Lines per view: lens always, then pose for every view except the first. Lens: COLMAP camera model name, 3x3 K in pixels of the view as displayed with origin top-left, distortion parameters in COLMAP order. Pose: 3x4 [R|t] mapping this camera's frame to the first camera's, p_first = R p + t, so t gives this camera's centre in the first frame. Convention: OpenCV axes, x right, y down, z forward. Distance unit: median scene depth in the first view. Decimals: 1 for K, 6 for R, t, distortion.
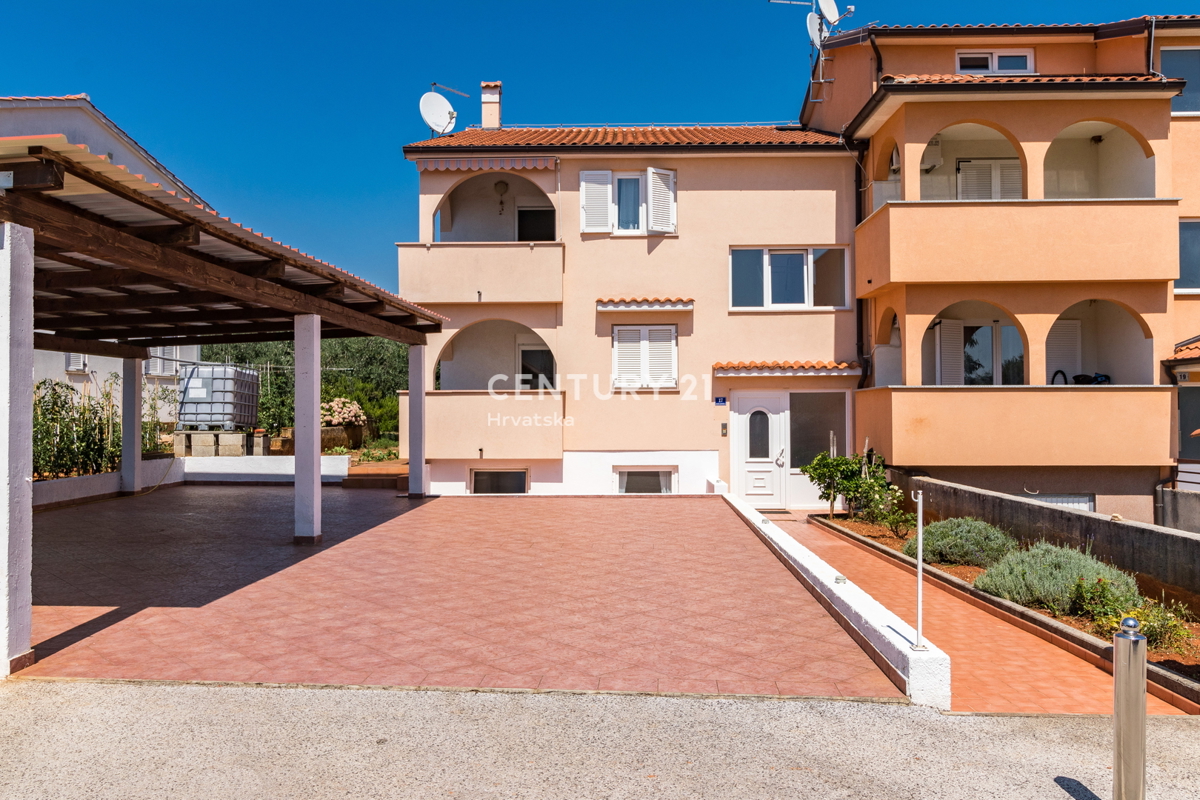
lens RADIAL K [[951.5, 0, 596.9], [0, 951.5, 400.9], [0, 0, 1]] dist [0.002856, -0.003075]
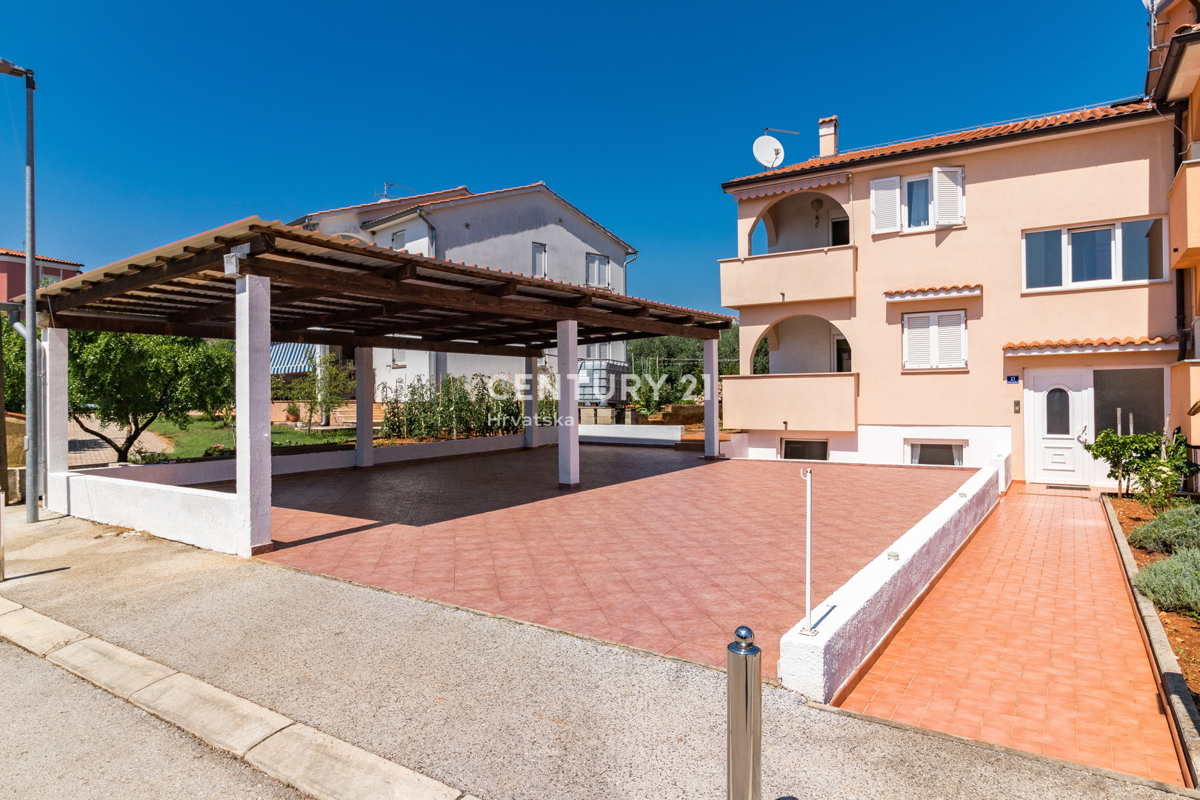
lens RADIAL K [[727.0, 0, 599.6], [0, 727.0, 397.6], [0, 0, 1]] dist [0.000551, -0.000641]
pose [[0.854752, -0.003854, -0.519023, 0.158128], [0.013128, 0.999813, 0.014196, 0.002871], [0.518871, -0.018948, 0.854643, 0.078177]]
